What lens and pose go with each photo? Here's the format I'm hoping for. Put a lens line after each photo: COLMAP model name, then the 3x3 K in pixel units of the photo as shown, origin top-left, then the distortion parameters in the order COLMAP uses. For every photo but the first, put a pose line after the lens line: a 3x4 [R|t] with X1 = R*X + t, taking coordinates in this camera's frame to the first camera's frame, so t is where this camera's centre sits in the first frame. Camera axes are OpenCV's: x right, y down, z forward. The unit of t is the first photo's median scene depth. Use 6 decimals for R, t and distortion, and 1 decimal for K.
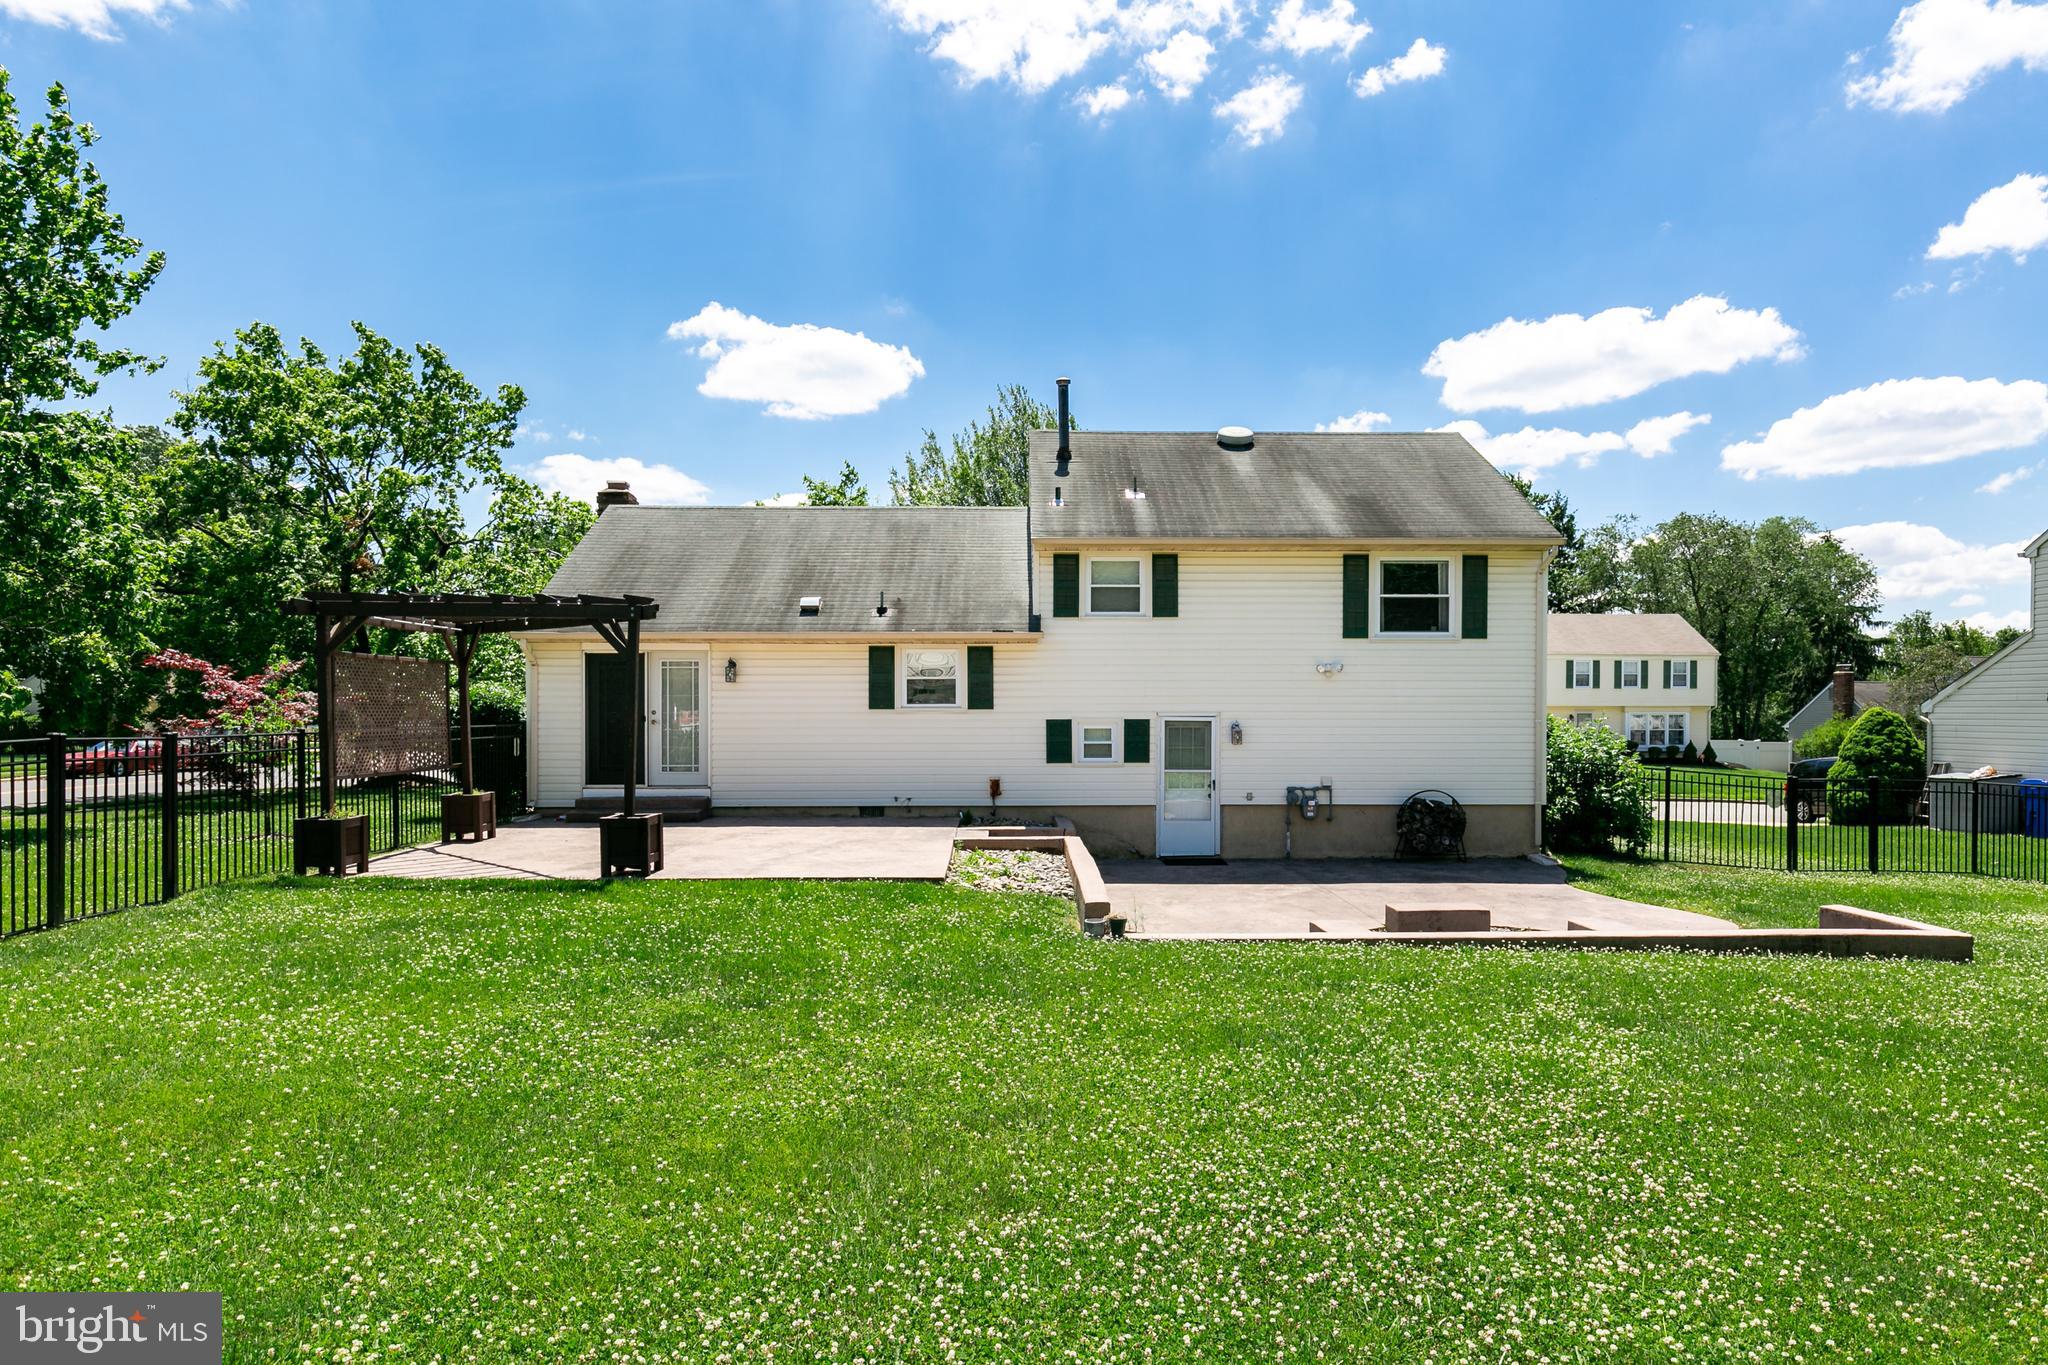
lens RADIAL K [[1238.2, 0, 1023.8], [0, 1238.2, 692.8], [0, 0, 1]] dist [0.001368, 0.000710]
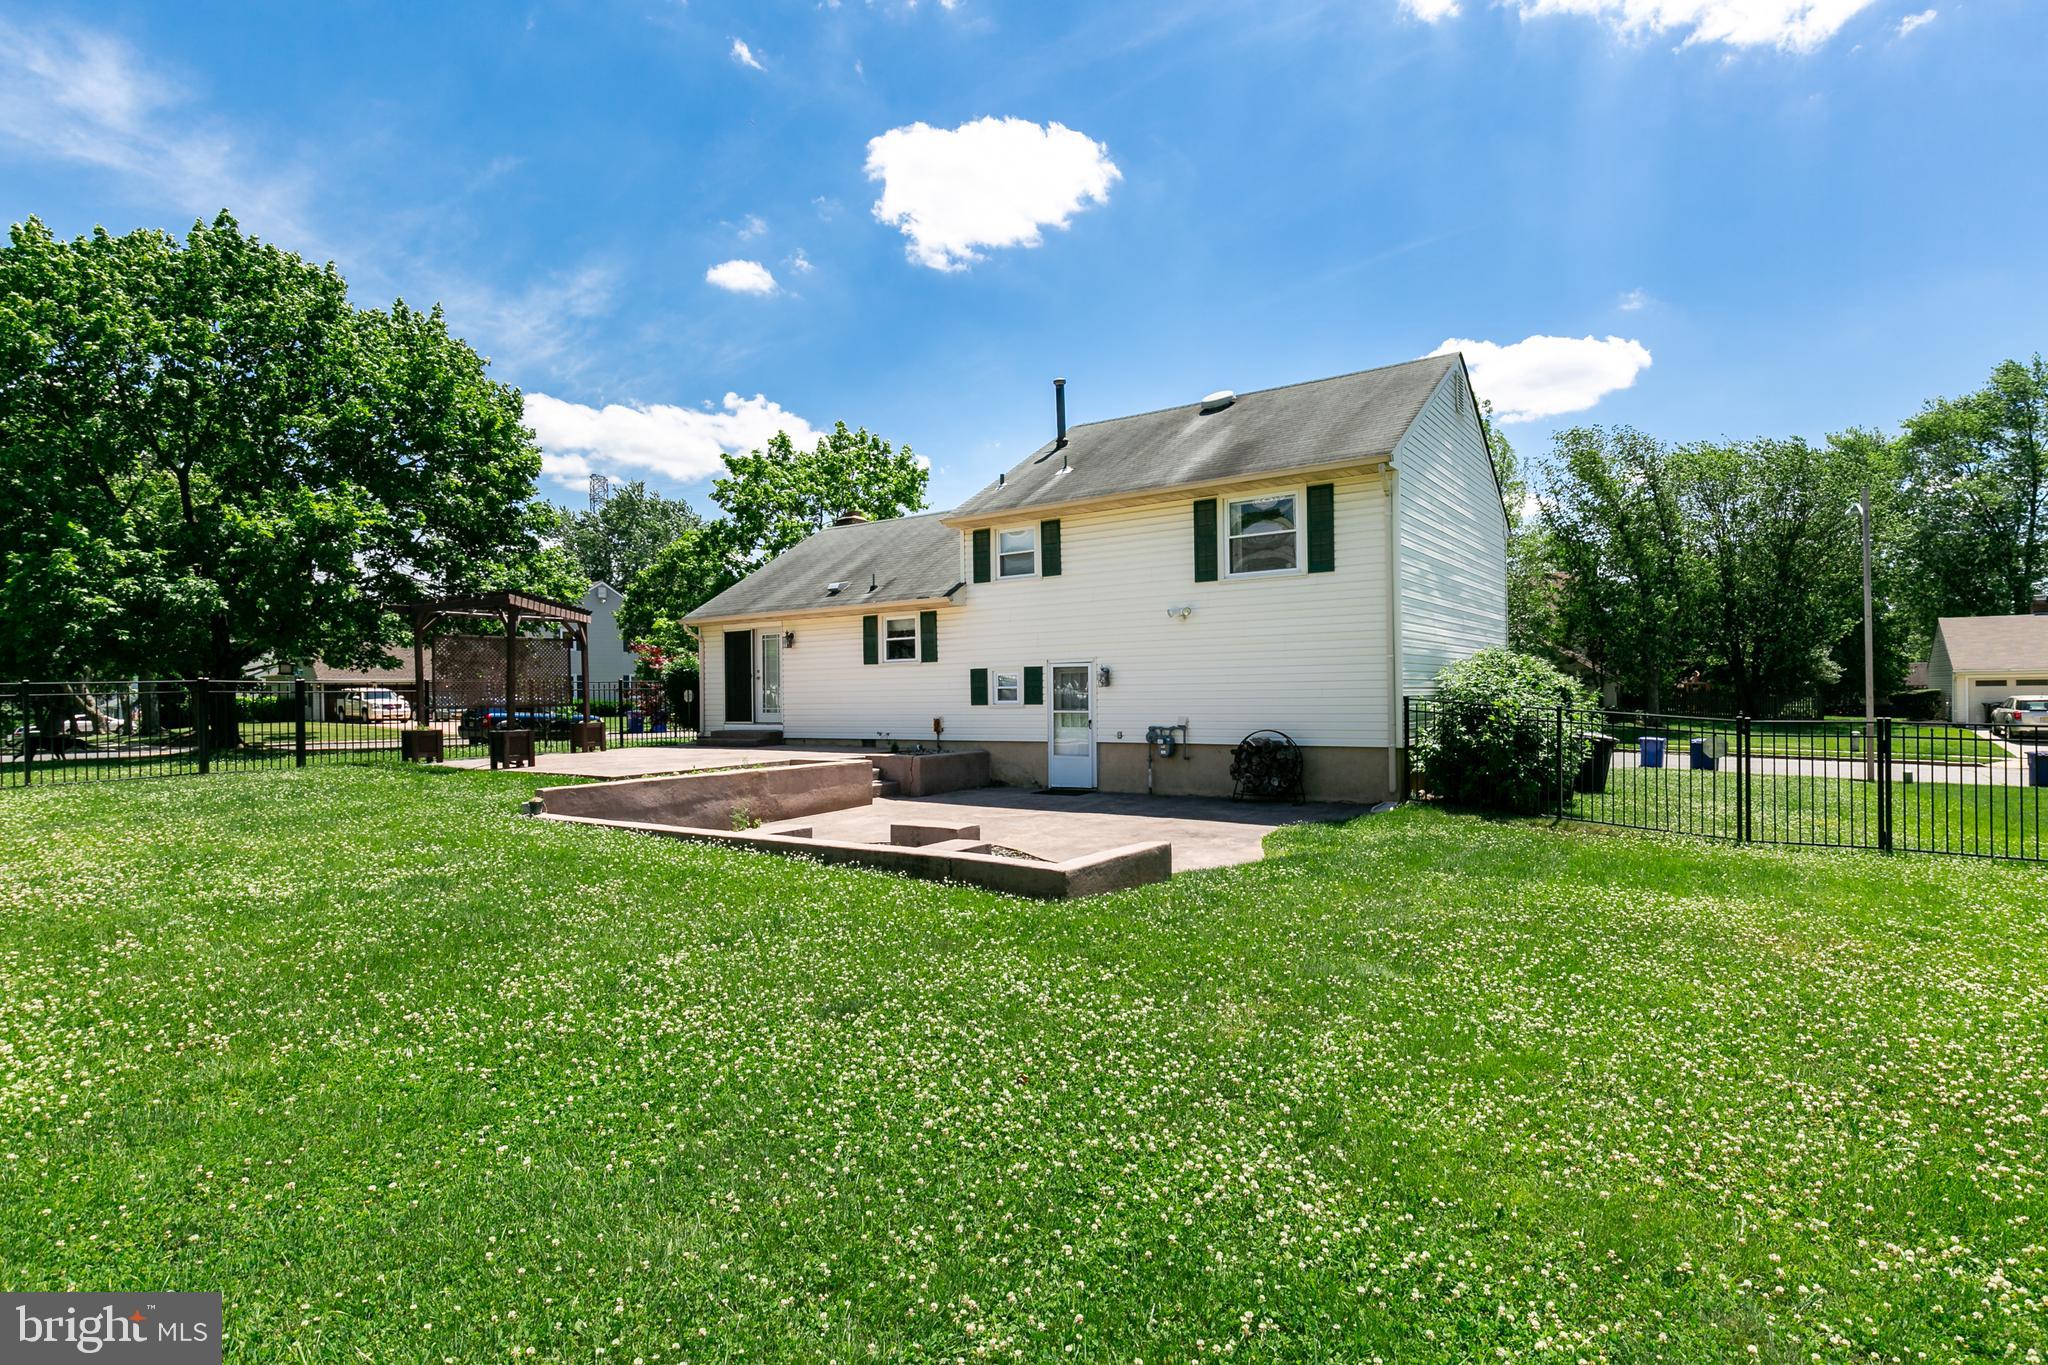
lens RADIAL K [[1056.3, 0, 1023.5], [0, 1056.3, 687.2], [0, 0, 1]] dist [0.001088, -0.000092]
pose [[0.796189, -0.016286, -0.604828, 0.684872], [0.015933, 0.999855, -0.005948, 0.046504], [0.604838, -0.004901, 0.796334, 0.216611]]
